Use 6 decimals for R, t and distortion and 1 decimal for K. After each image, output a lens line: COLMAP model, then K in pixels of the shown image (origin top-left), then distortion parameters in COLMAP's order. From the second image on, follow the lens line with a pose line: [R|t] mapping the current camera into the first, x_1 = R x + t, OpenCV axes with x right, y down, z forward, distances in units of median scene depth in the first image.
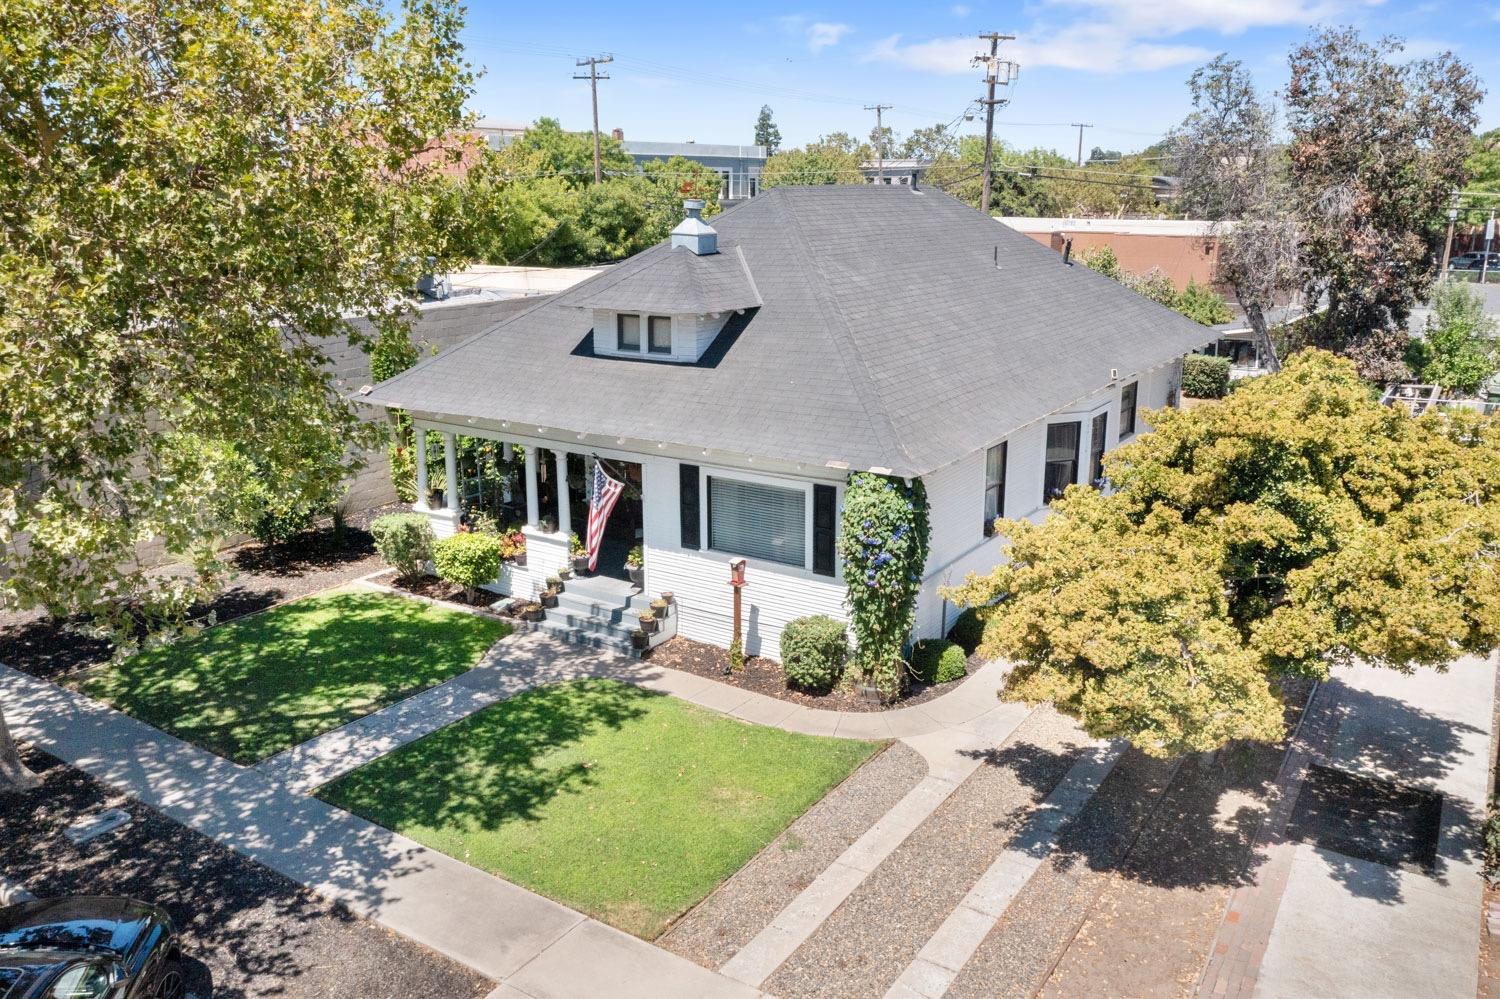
lens RADIAL K [[1223.9, 0, 750.0], [0, 1223.9, 499.5], [0, 0, 1]] dist [-0.003067, 0.005576]
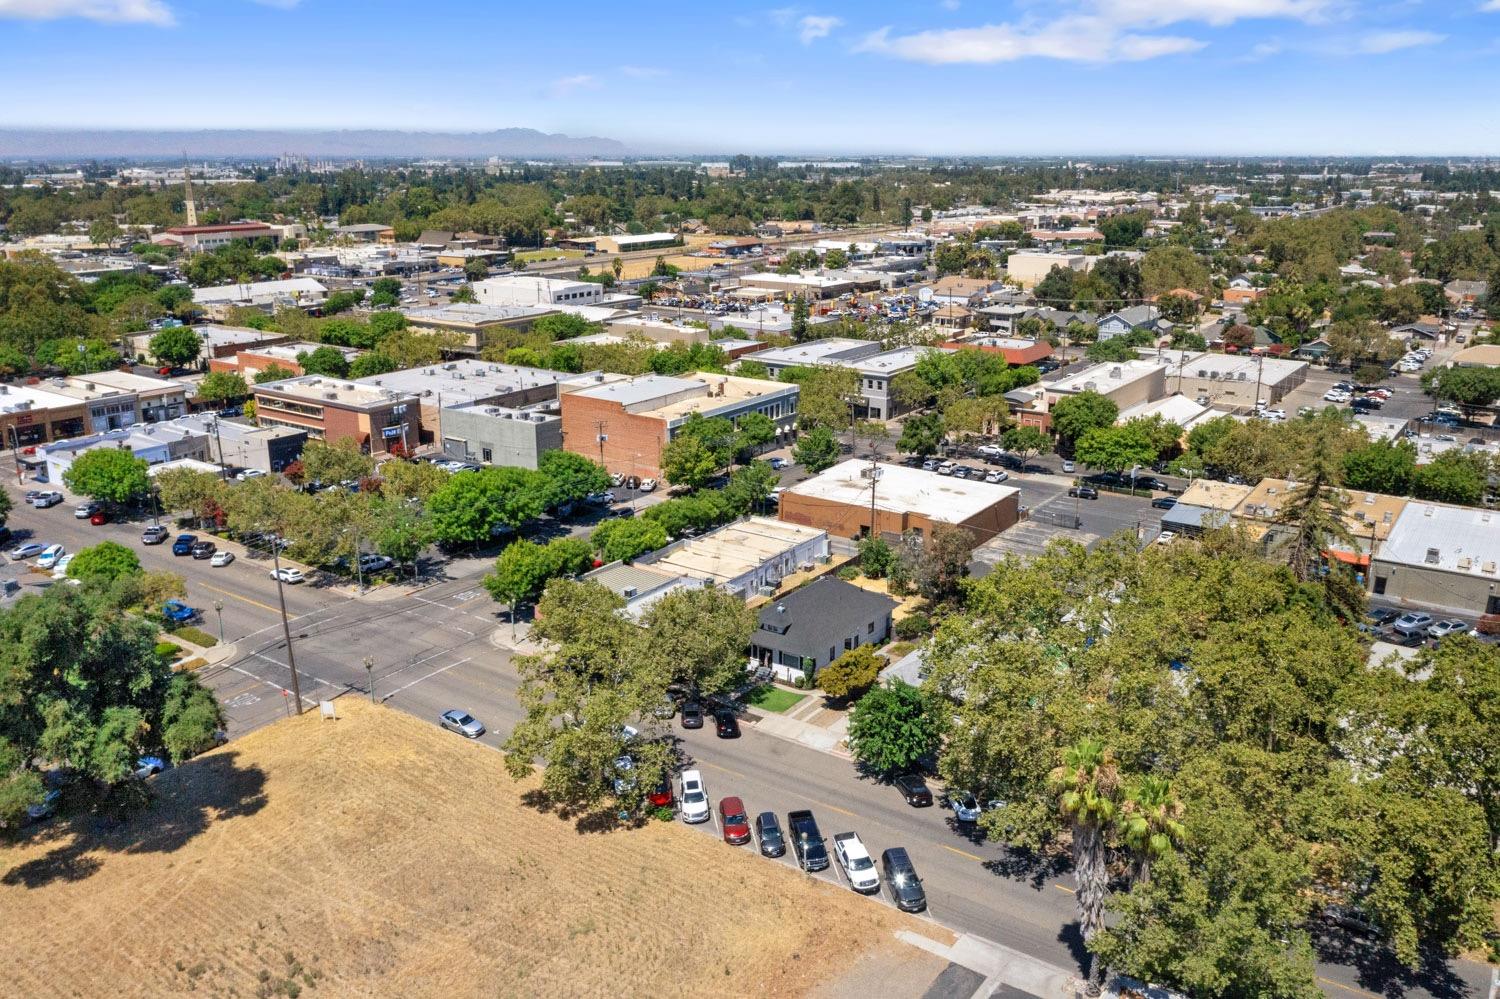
lens RADIAL K [[1223.9, 0, 750.0], [0, 1223.9, 499.5], [0, 0, 1]] dist [-0.003067, 0.005576]
pose [[0.999881, 0.010338, 0.011459, -0.280111], [-0.010498, 0.999847, 0.013962, -0.876965], [-0.011313, -0.014081, 0.999837, -5.189262]]
